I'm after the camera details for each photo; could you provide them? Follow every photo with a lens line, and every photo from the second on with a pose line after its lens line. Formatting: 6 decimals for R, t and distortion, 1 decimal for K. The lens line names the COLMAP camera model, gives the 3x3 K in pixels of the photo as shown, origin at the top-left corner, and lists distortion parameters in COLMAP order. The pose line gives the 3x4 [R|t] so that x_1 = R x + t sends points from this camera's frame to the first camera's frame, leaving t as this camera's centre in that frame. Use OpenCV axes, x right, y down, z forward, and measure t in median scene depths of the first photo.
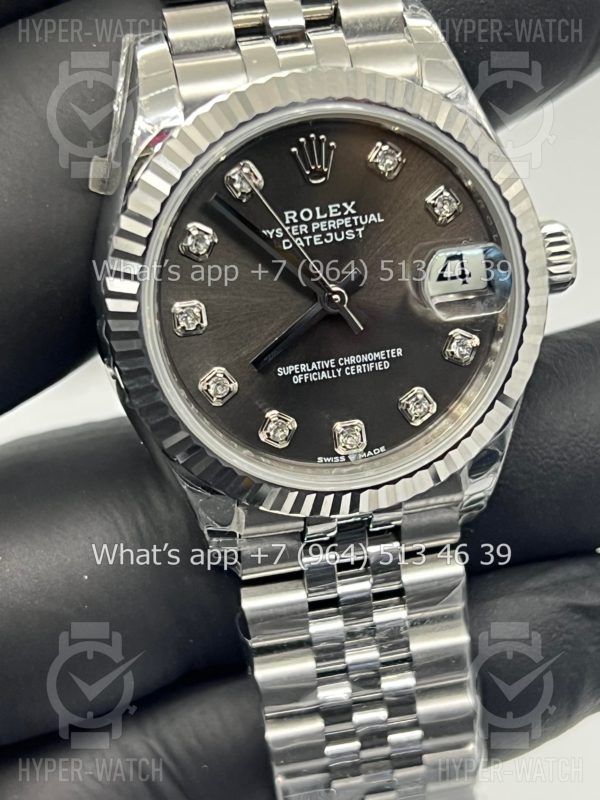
lens RADIAL K [[1862.1, 0, 300.0], [0, 1862.1, 400.0], [0, 0, 1]] dist [0.120550, -0.004706]
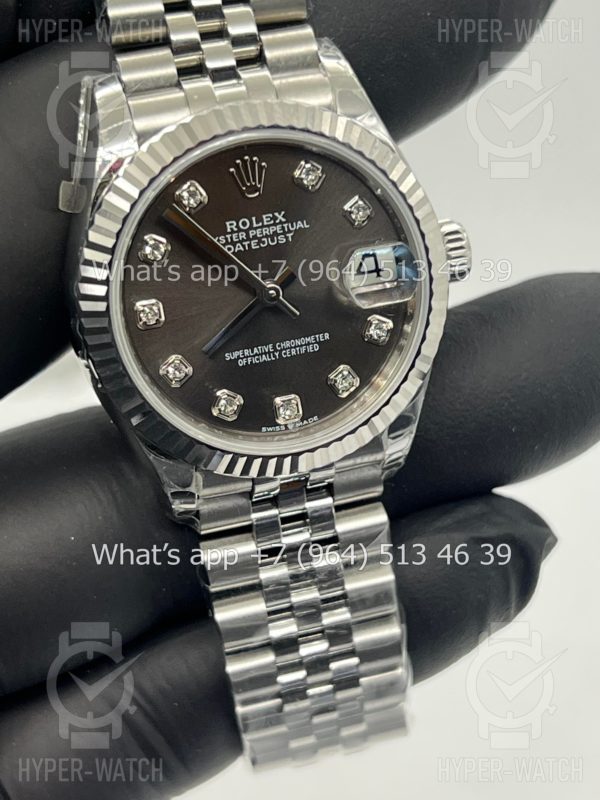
lens RADIAL K [[1777.3, 0, 298.6], [0, 1777.3, 382.2], [0, 0, 1]] dist [0.194500, -0.126749]
pose [[0.998004, -0.041654, 0.047456, -0.019893], [0.041993, 0.999099, -0.006168, 0.009996], [-0.047156, 0.008148, 0.998854, -0.135169]]
